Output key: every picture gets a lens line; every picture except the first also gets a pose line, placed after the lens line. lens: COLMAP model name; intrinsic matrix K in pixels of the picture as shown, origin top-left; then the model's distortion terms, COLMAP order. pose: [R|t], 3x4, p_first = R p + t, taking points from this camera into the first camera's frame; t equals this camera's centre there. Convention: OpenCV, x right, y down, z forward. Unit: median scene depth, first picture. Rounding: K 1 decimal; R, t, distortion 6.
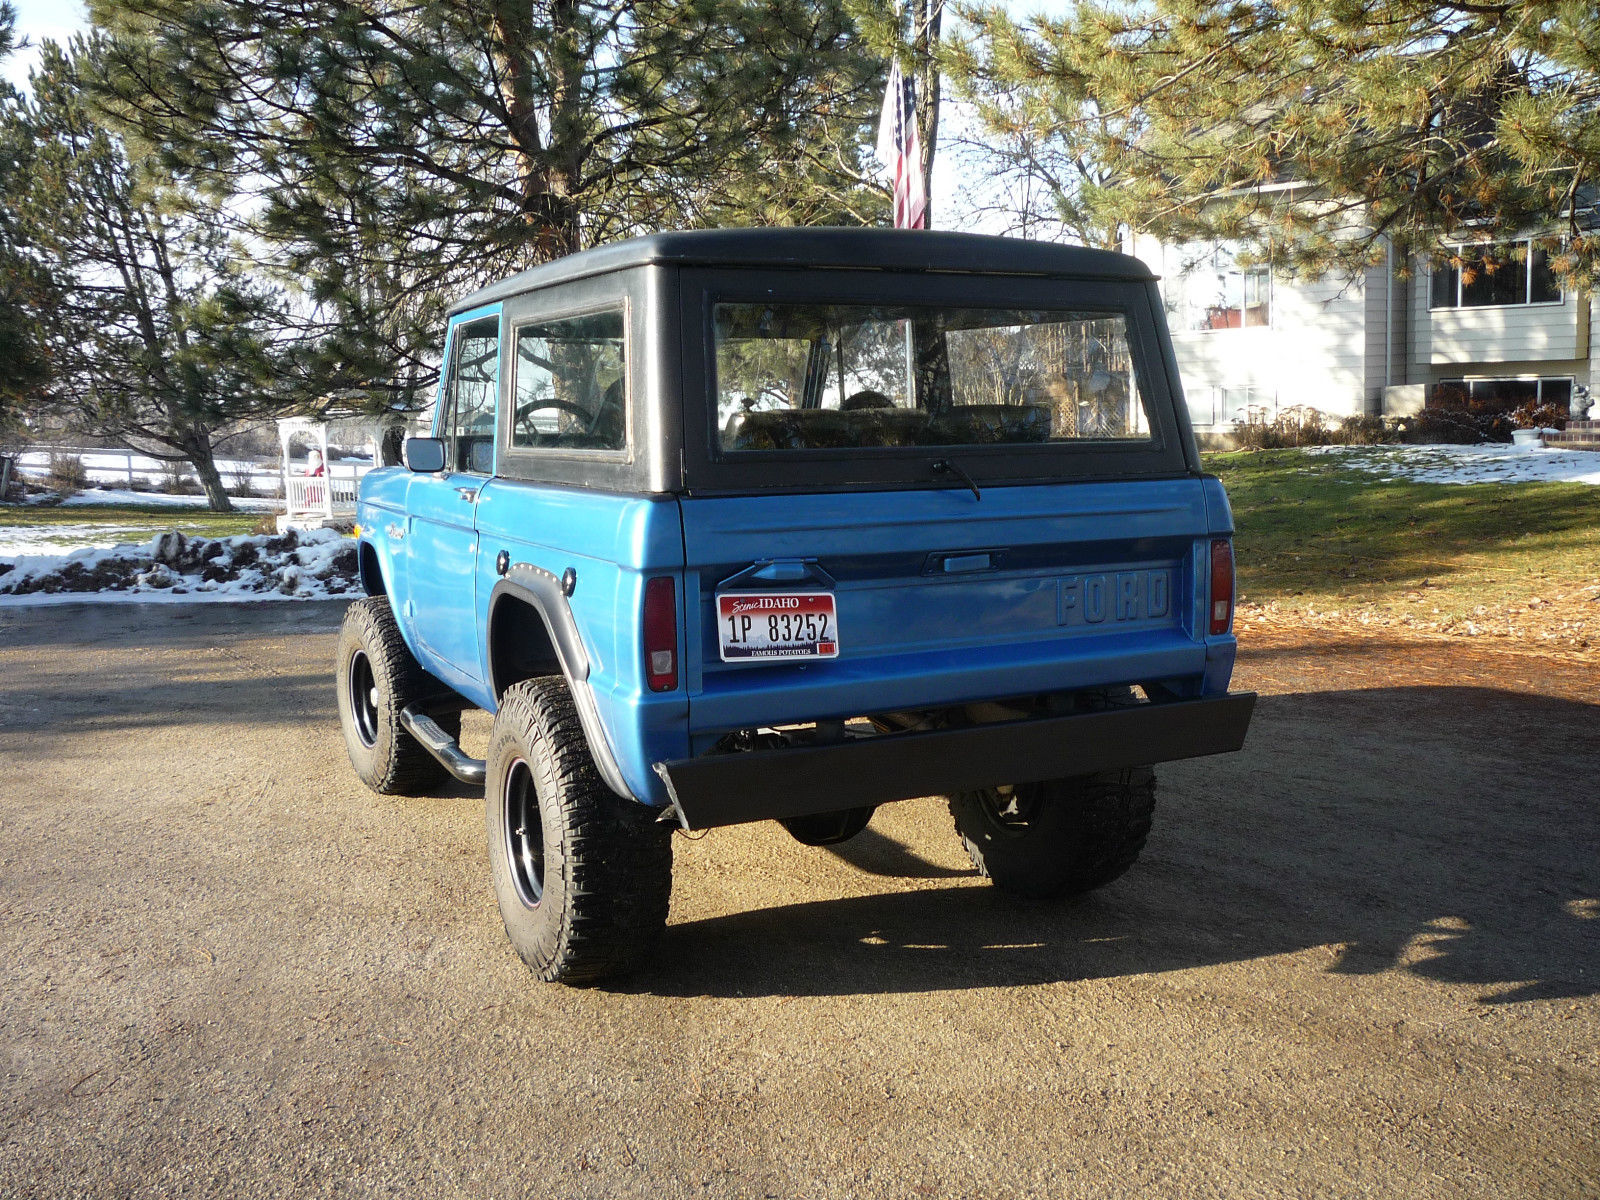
lens RADIAL K [[1486.7, 0, 789.0], [0, 1486.7, 598.4], [0, 0, 1]] dist [-0.080159, 0.062284]
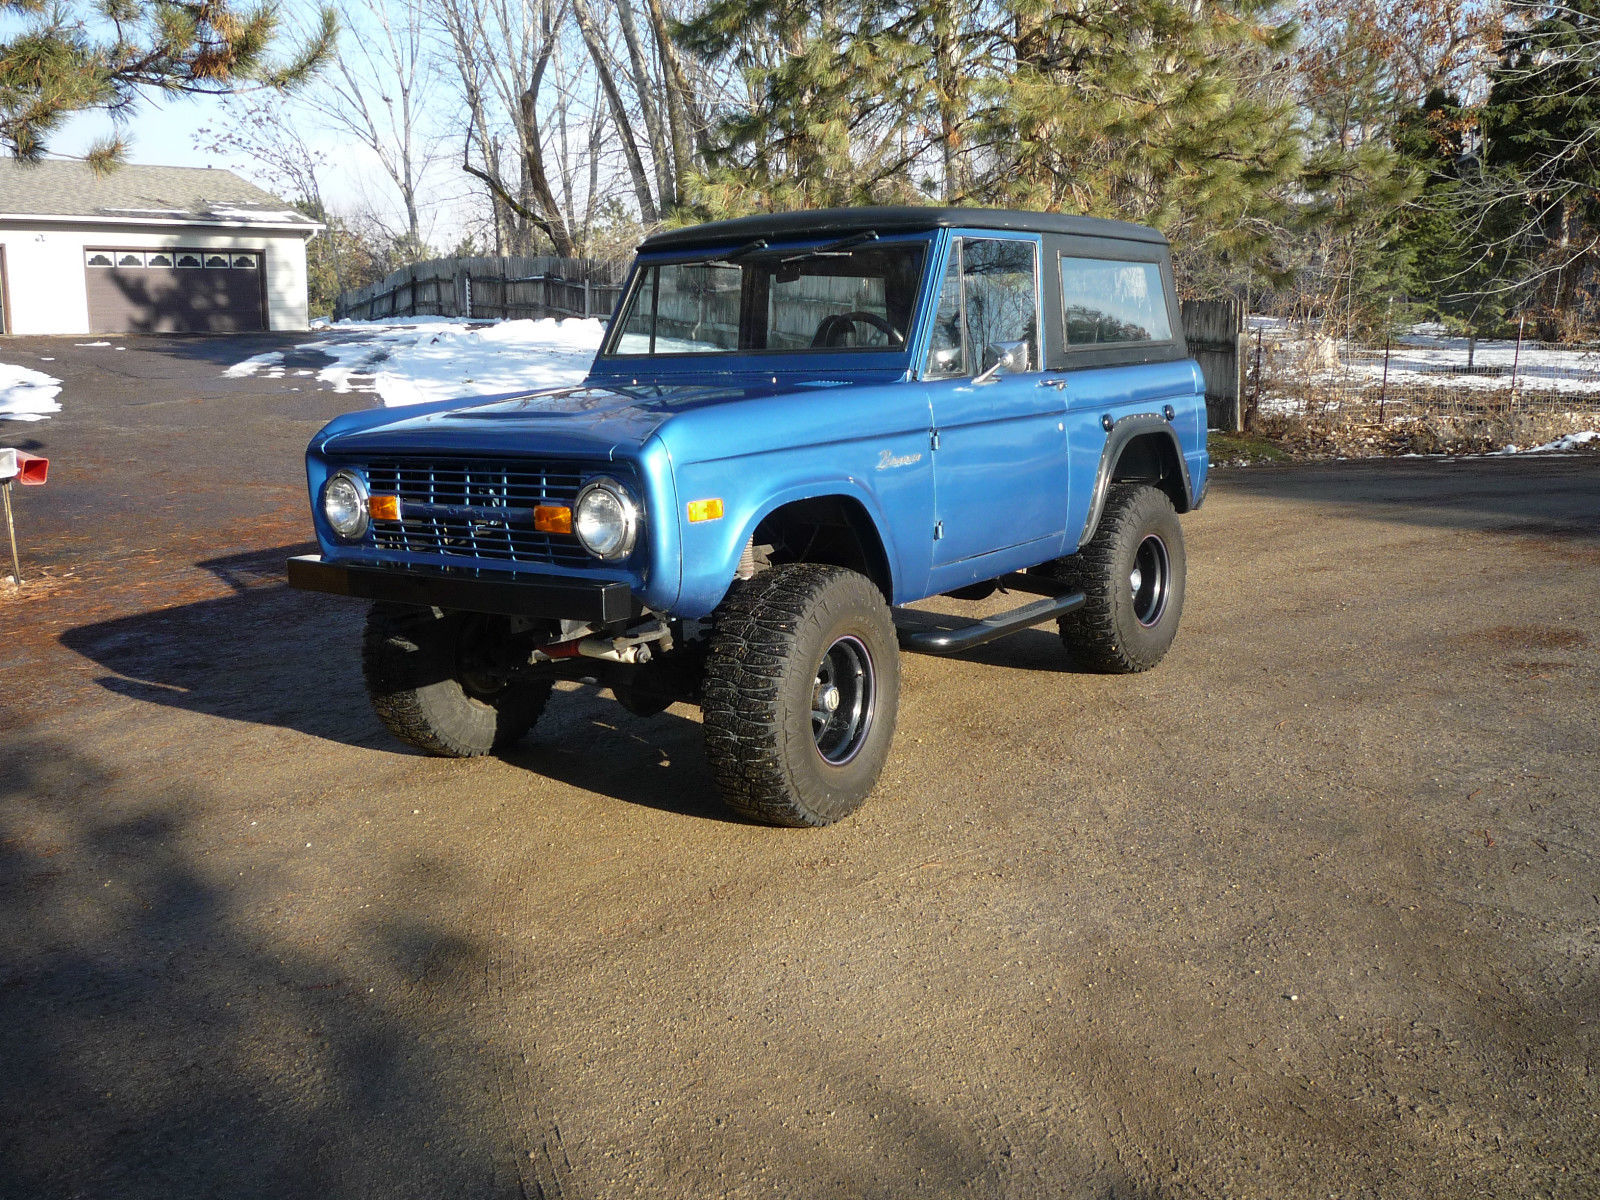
lens RADIAL K [[1486.7, 0, 789.0], [0, 1486.7, 598.4], [0, 0, 1]] dist [-0.080159, 0.062284]
pose [[-0.455619, -0.123271, 0.881598, -1.375419], [0.148604, 0.965935, 0.211864, -0.215881], [-0.877683, 0.227538, -0.421780, 1.959172]]
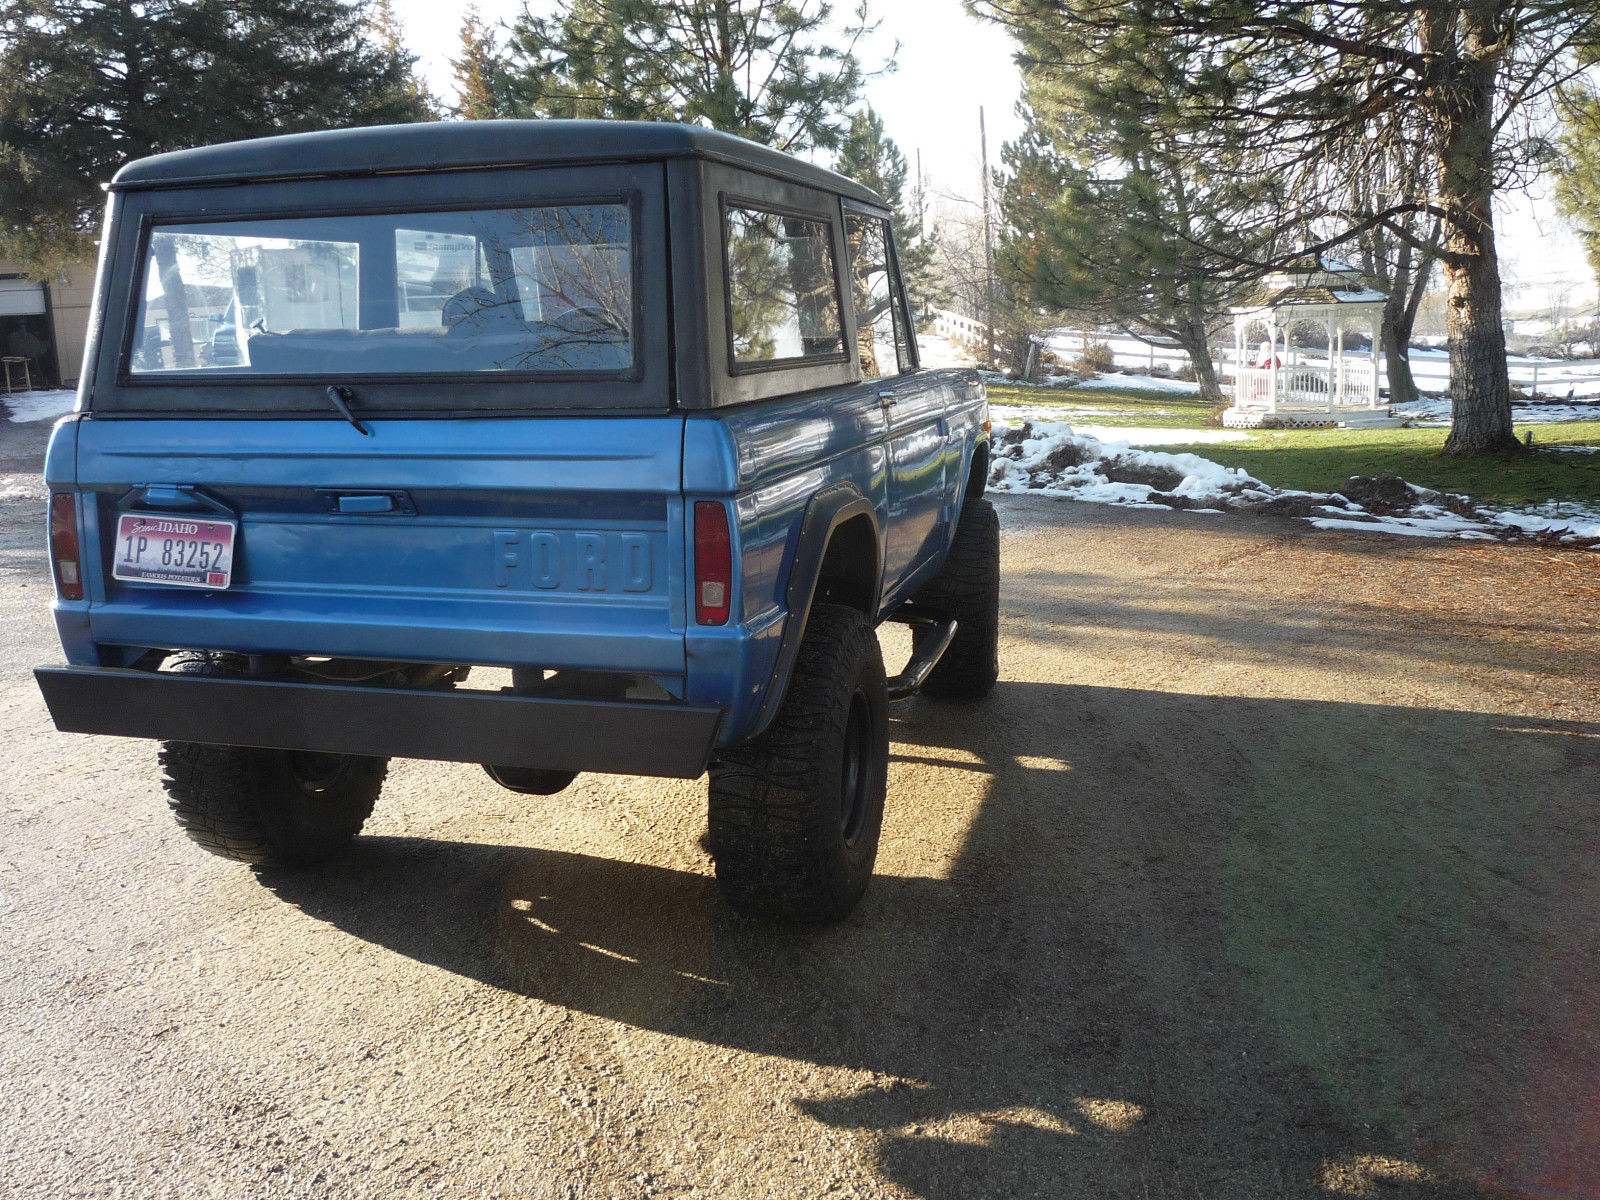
lens RADIAL K [[1486.7, 0, 789.0], [0, 1486.7, 598.4], [0, 0, 1]] dist [-0.080159, 0.062284]
pose [[0.747856, 0.123849, -0.652206, 0.789020], [-0.074618, 0.991900, 0.102793, -0.068033], [0.659654, -0.028208, 0.751040, 0.438961]]
